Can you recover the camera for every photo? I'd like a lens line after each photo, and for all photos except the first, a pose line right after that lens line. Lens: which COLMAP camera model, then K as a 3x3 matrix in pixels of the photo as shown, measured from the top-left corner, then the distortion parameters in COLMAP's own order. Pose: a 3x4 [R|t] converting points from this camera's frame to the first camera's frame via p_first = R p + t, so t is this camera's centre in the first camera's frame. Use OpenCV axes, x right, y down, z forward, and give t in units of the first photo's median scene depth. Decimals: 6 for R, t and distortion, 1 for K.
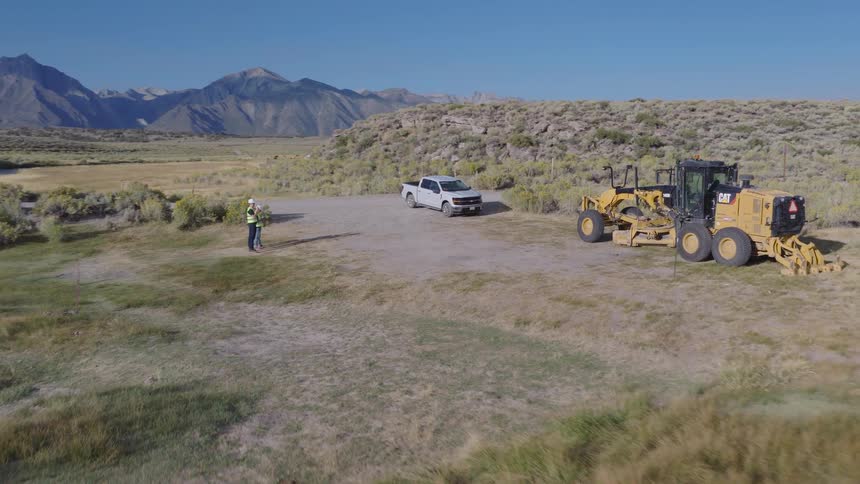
lens RADIAL K [[734.5, 0, 434.1], [0, 734.5, 242.8], [0, 0, 1]] dist [-0.014547, 0.038383]
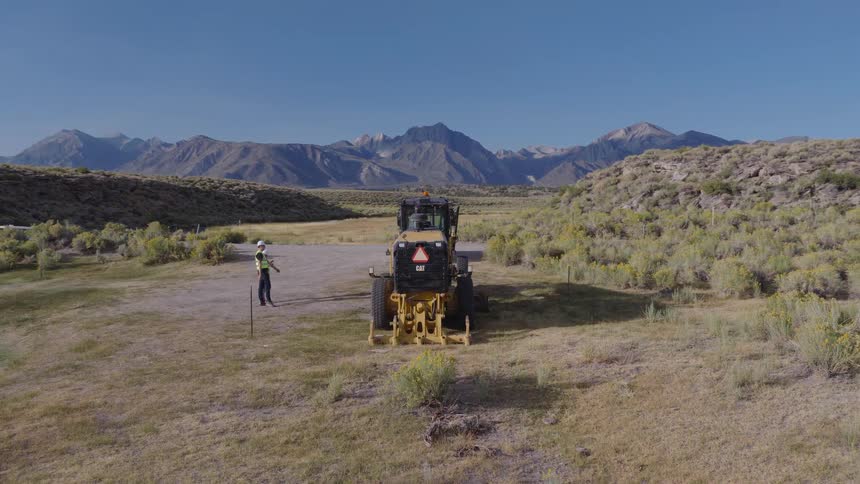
lens RADIAL K [[734.5, 0, 434.1], [0, 734.5, 242.8], [0, 0, 1]] dist [-0.014547, 0.038383]
pose [[0.873742, 0.023793, -0.485808, 0.252138], [-0.059335, 0.996557, -0.057907, -0.005354], [0.482757, 0.079421, 0.872146, 0.099050]]
